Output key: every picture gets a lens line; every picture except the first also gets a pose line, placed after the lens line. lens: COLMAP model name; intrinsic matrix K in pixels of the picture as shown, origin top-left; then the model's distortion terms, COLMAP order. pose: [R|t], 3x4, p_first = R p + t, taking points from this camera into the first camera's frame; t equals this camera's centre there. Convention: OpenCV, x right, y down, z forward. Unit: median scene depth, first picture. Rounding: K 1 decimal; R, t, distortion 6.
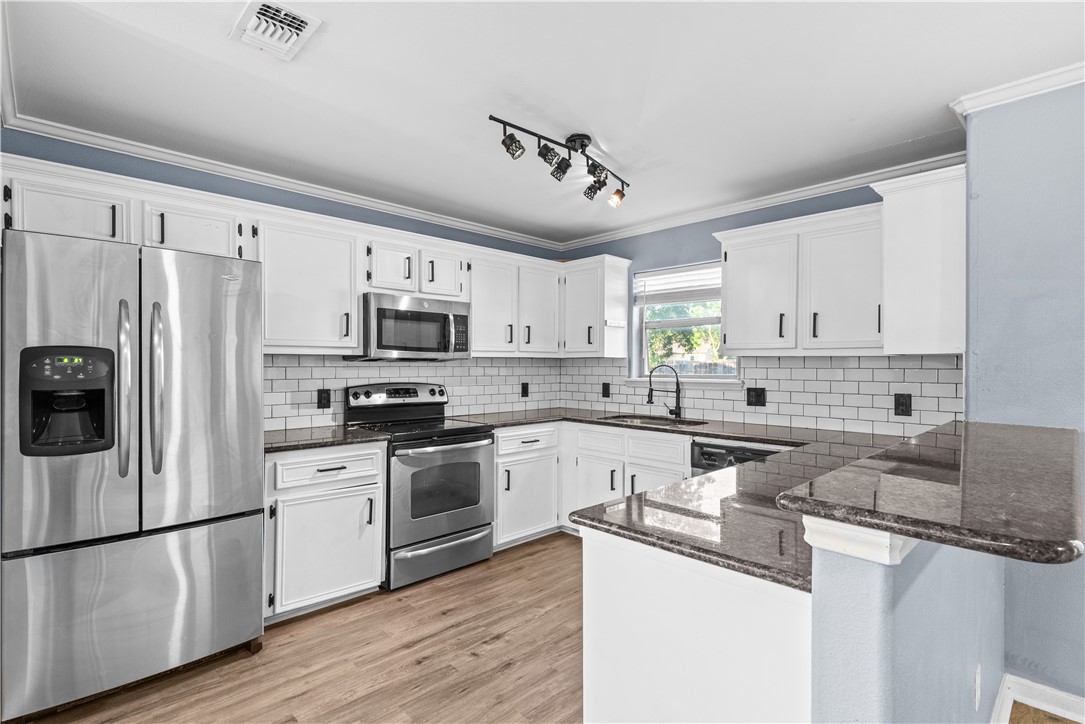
lens RADIAL K [[514.7, 0, 539.7], [0, 514.7, 368.5], [0, 0, 1]] dist [0.000667, -0.000518]
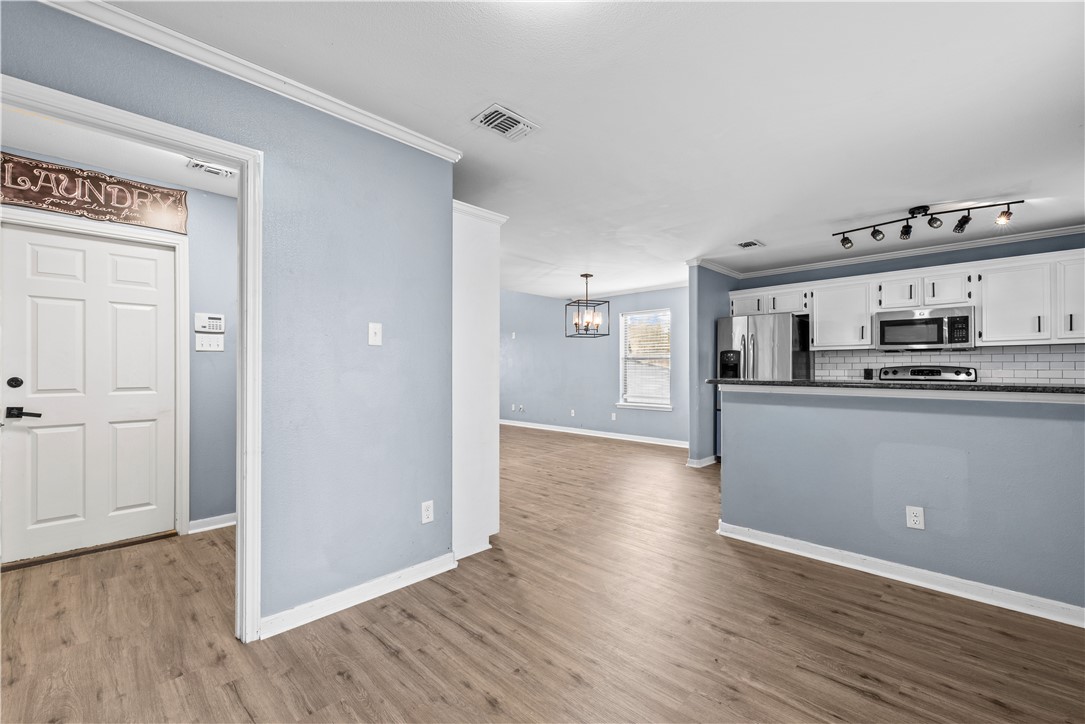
lens RADIAL K [[464.3, 0, 543.1], [0, 464.3, 366.7], [0, 0, 1]] dist [0.001683, 0.000420]
pose [[0.027001, -0.005650, -0.999619, 1.130841], [-0.006894, 0.999959, -0.005838, 0.048501], [0.999612, 0.007049, 0.026961, -0.158144]]
